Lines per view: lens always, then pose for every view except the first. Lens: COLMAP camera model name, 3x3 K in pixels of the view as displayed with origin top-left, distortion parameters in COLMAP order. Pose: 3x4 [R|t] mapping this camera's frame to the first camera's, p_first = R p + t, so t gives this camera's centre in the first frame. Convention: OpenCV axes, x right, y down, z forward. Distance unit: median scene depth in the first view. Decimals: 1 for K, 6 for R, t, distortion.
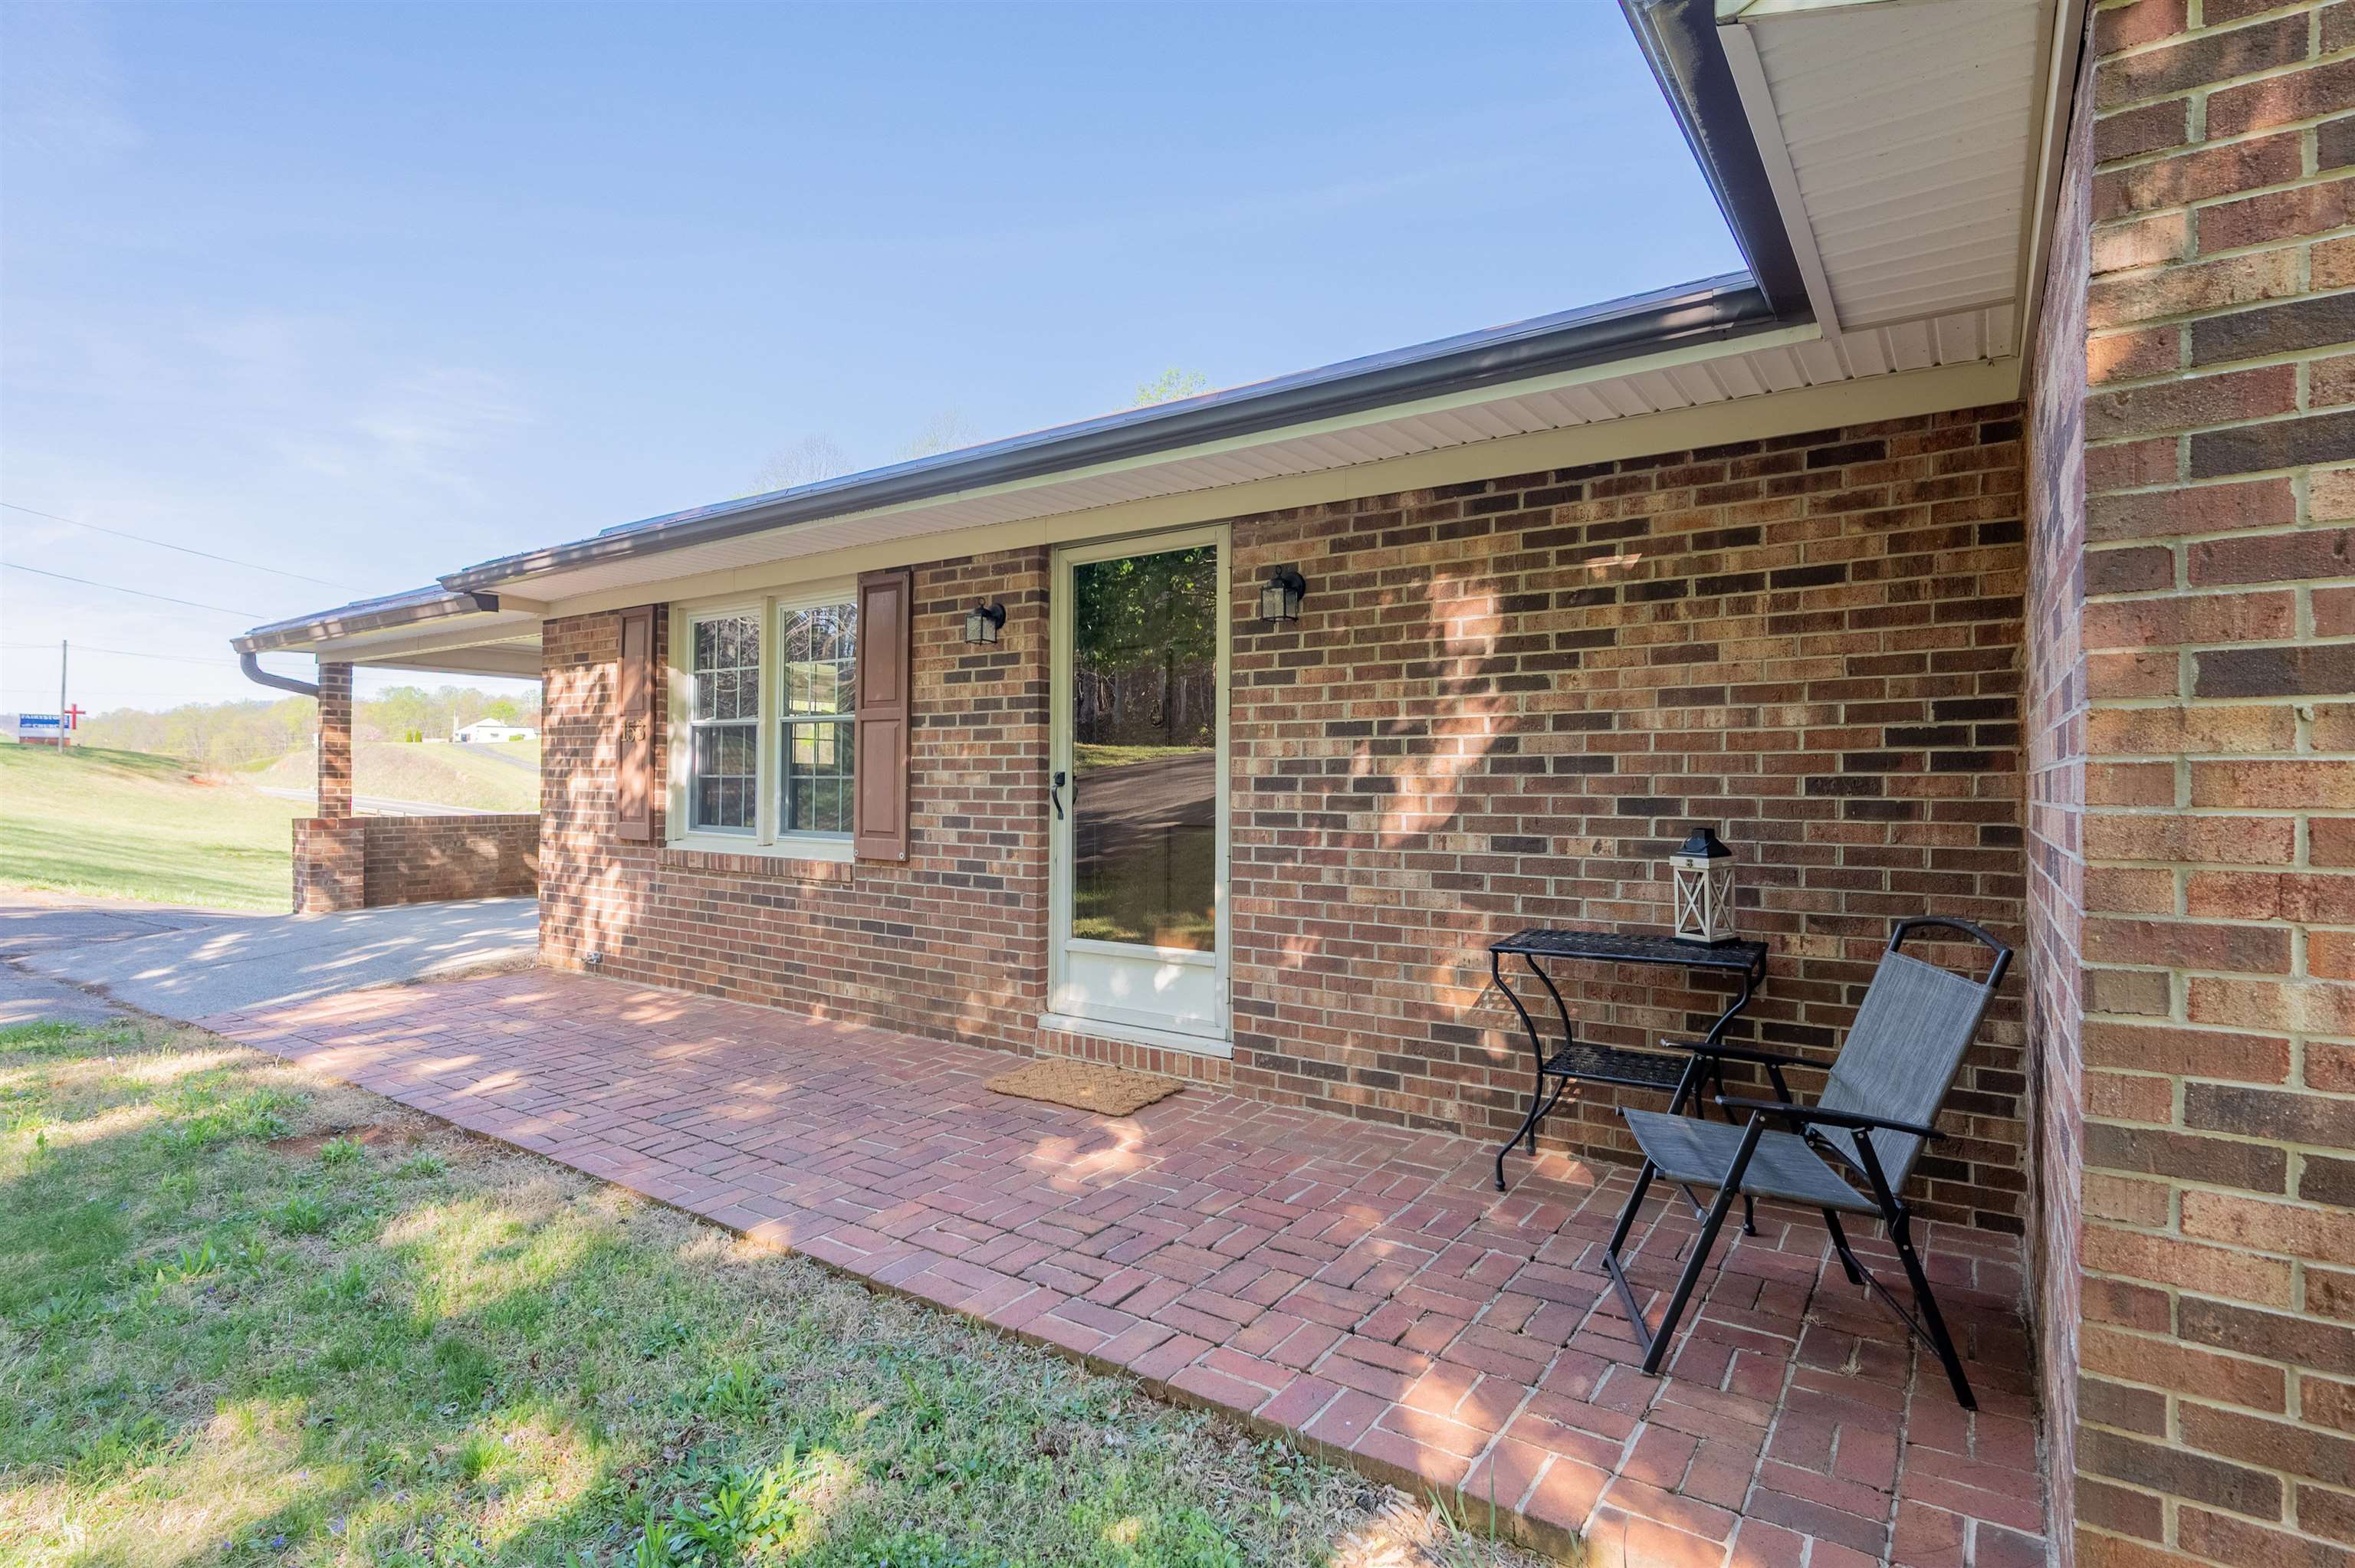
lens RADIAL K [[1143.3, 0, 1176.3], [0, 1143.3, 791.7], [0, 0, 1]] dist [0.000941, -0.000062]
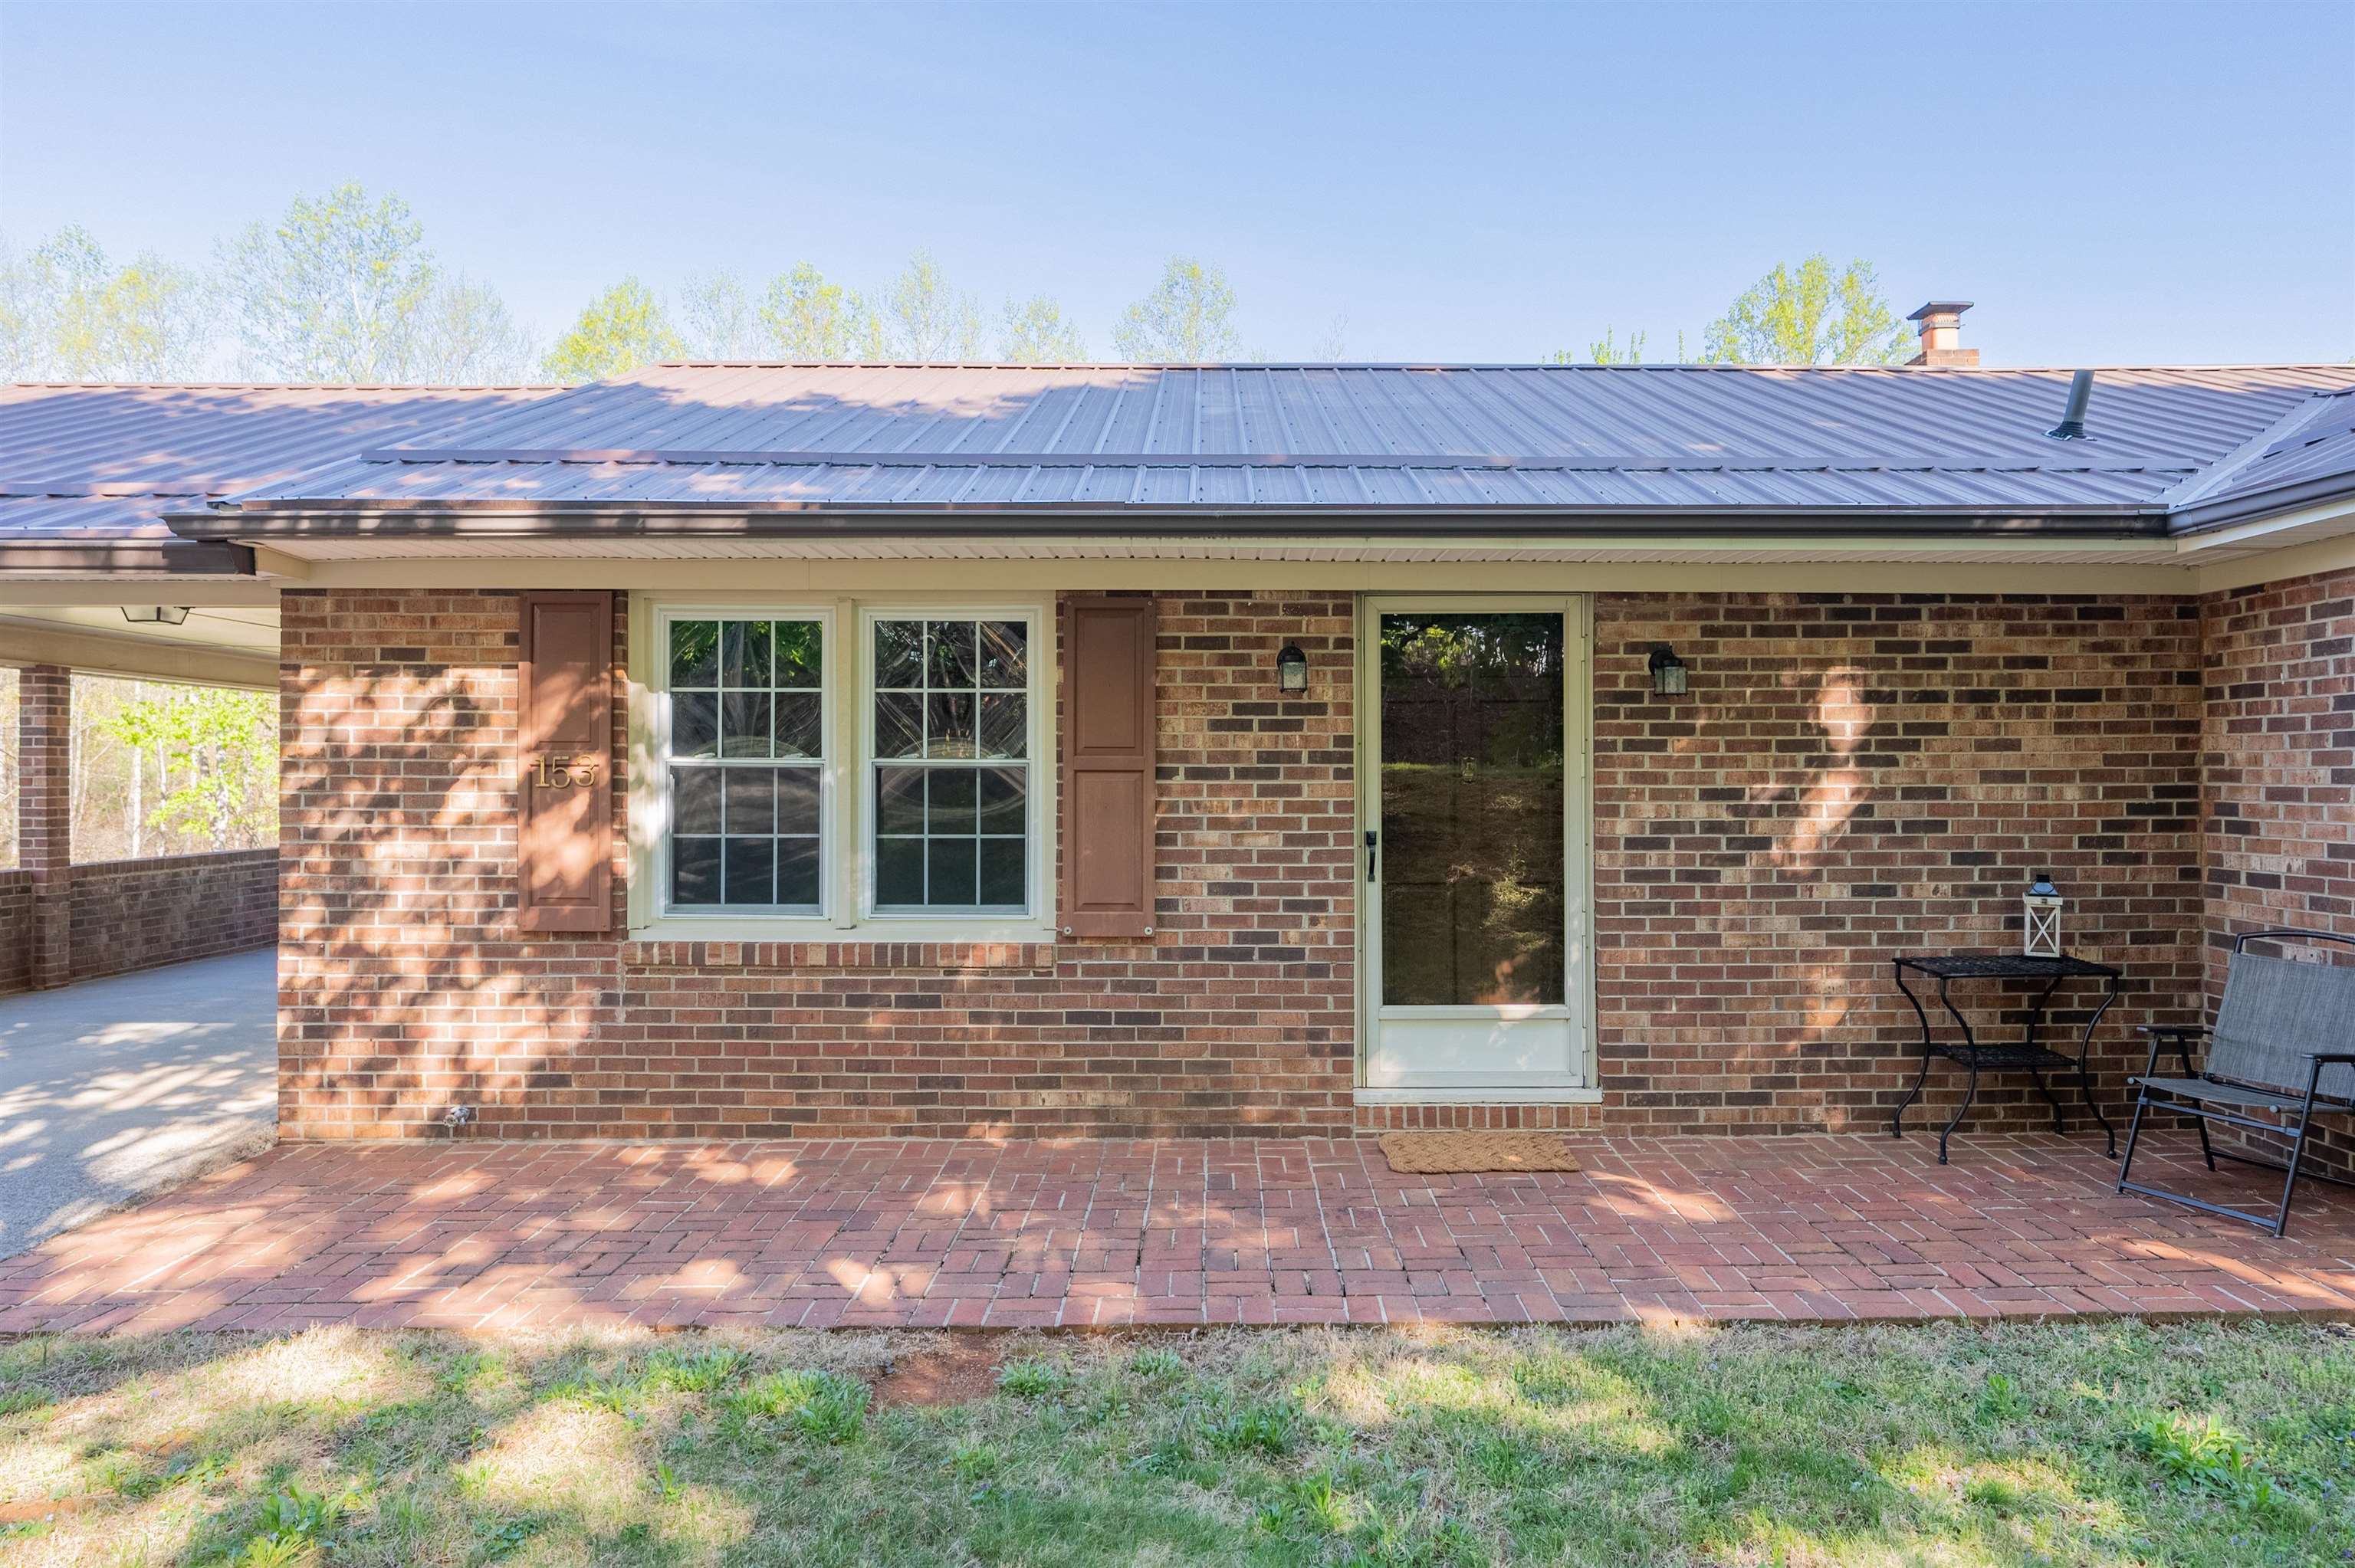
lens RADIAL K [[1403.5, 0, 1208.8], [0, 1403.5, 786.5], [0, 0, 1]] dist [-0.003900, 0.004687]
pose [[0.816086, -0.009768, 0.577849, -0.866072], [0.009654, 0.999948, 0.003270, -0.058511], [-0.577851, 0.002910, 0.816137, 0.128683]]
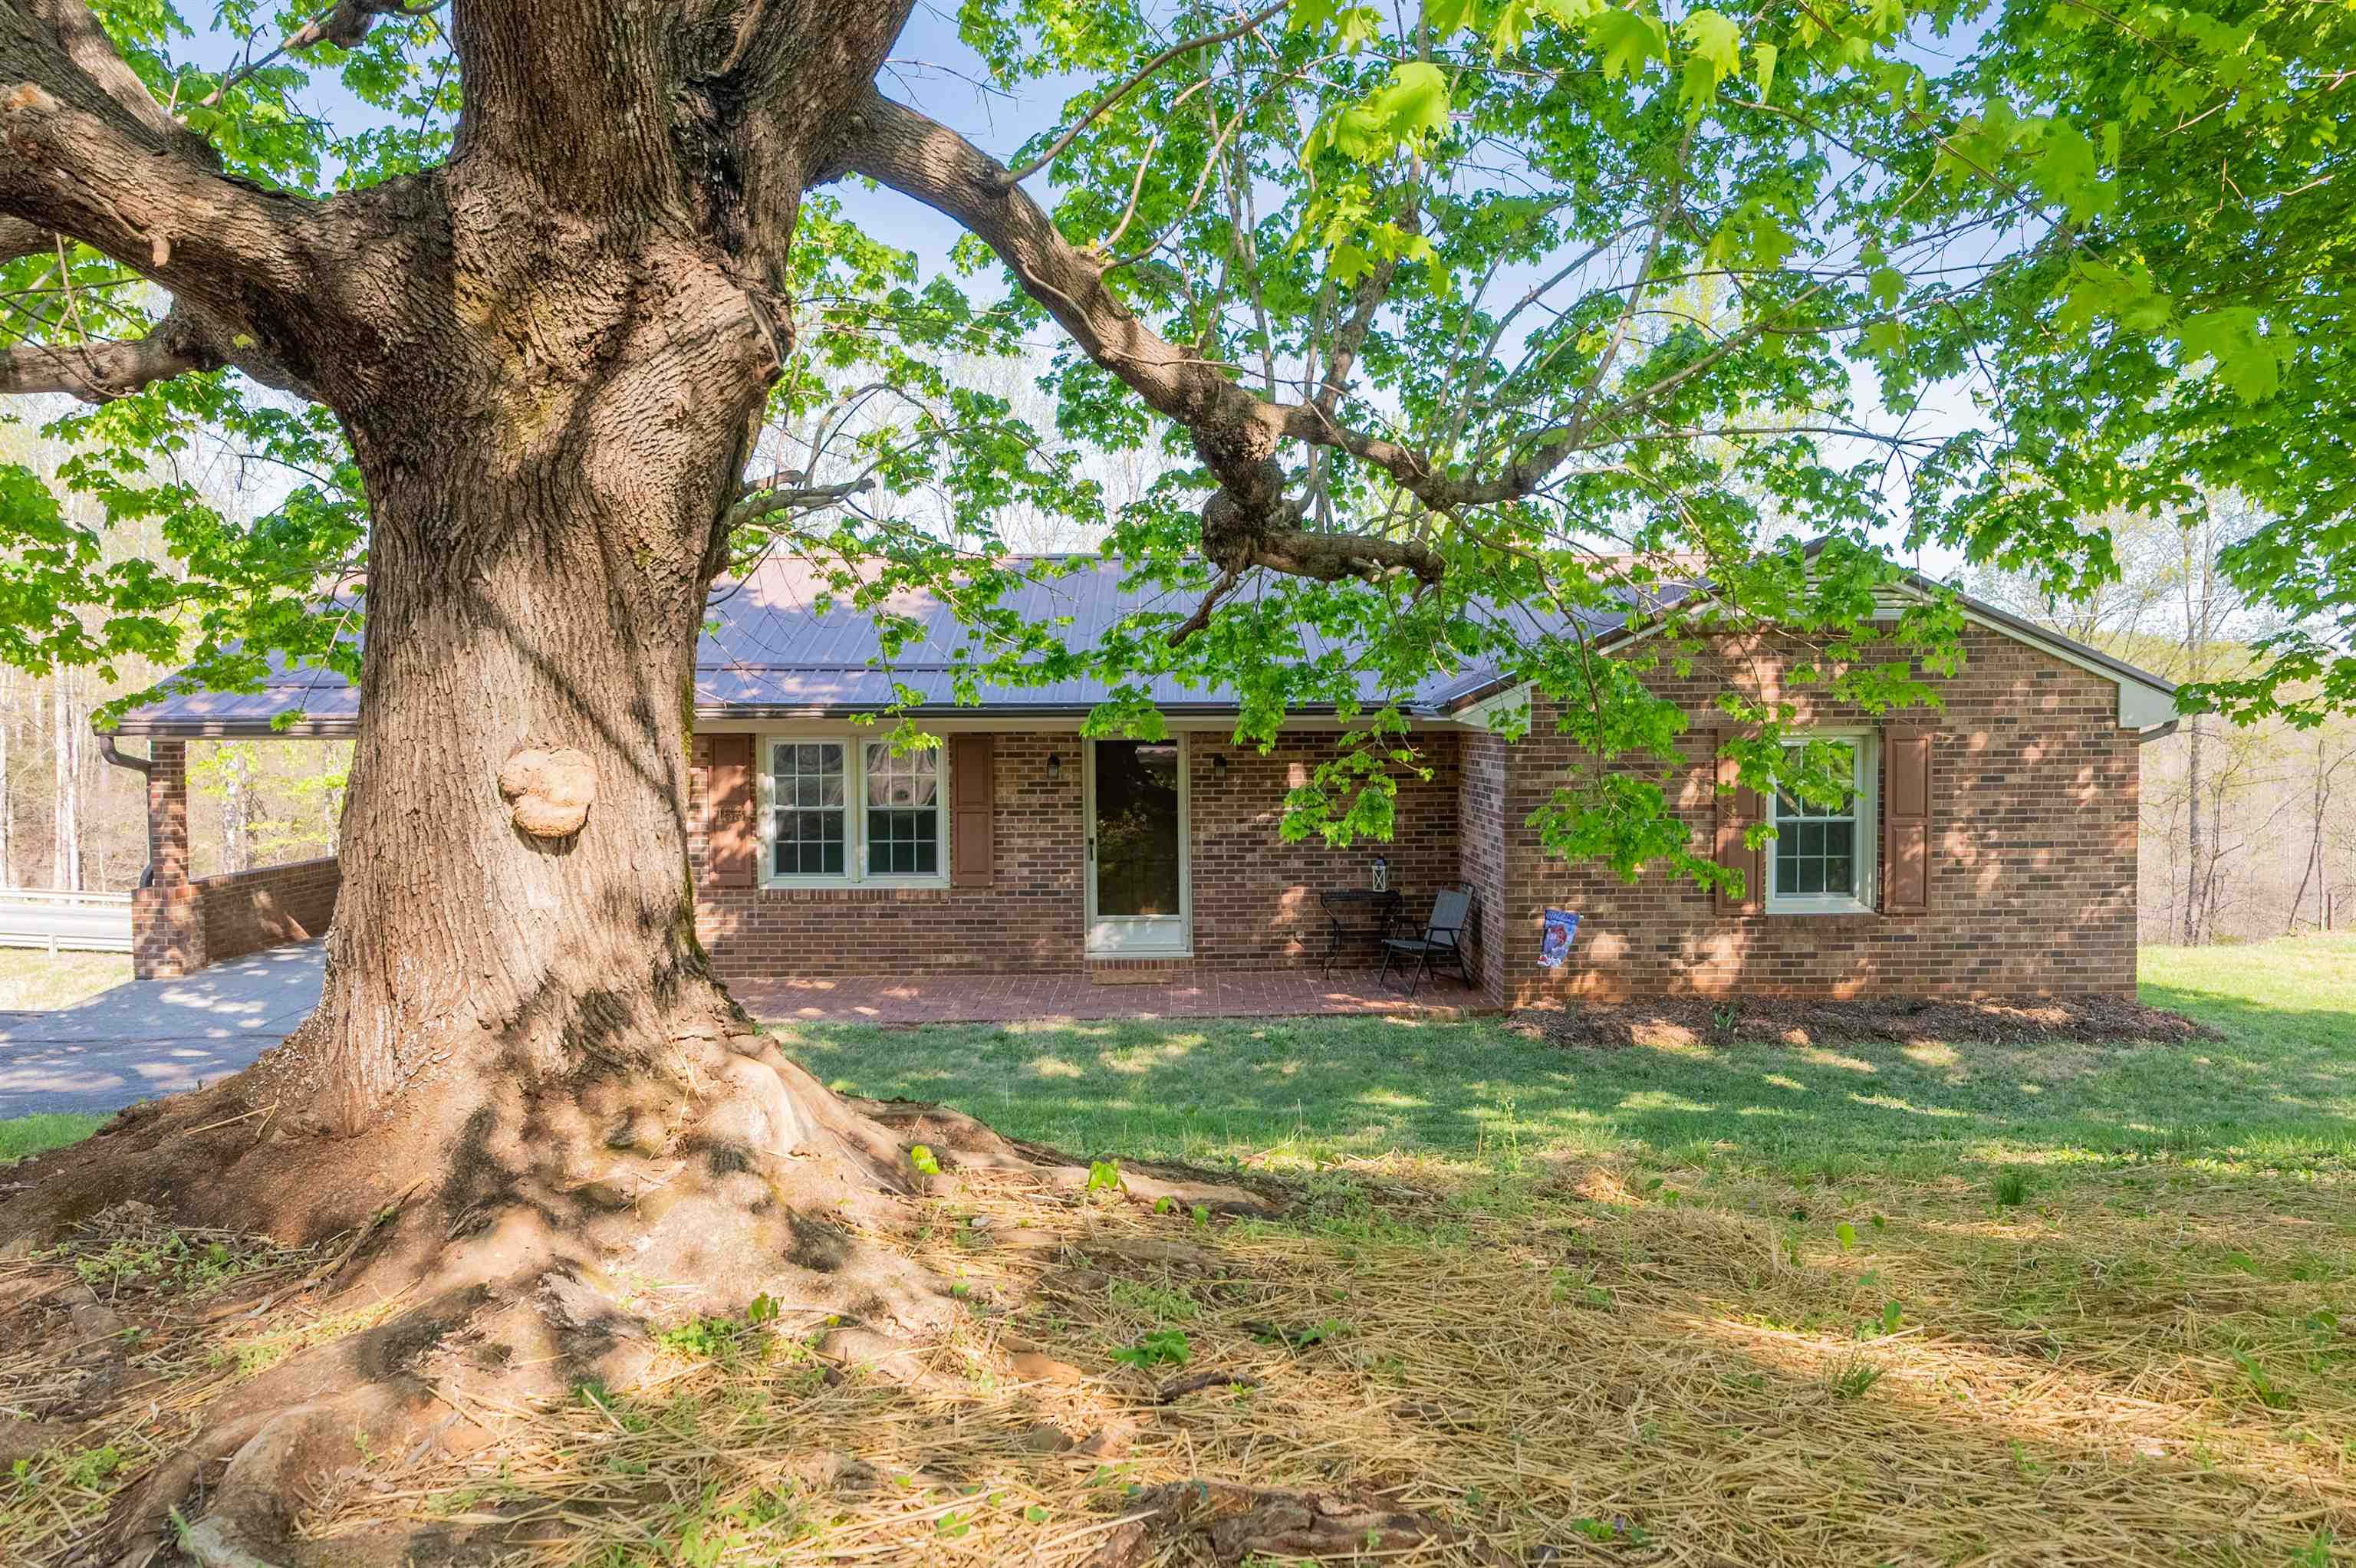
lens RADIAL K [[1470.5, 0, 1189.6], [0, 1470.5, 773.6], [0, 0, 1]] dist [0.002888, 0.000926]
pose [[0.812620, -0.027804, 0.582130, -1.504461], [0.015302, 0.999535, 0.026381, -0.201310], [-0.582593, -0.012530, 0.812668, -1.287251]]
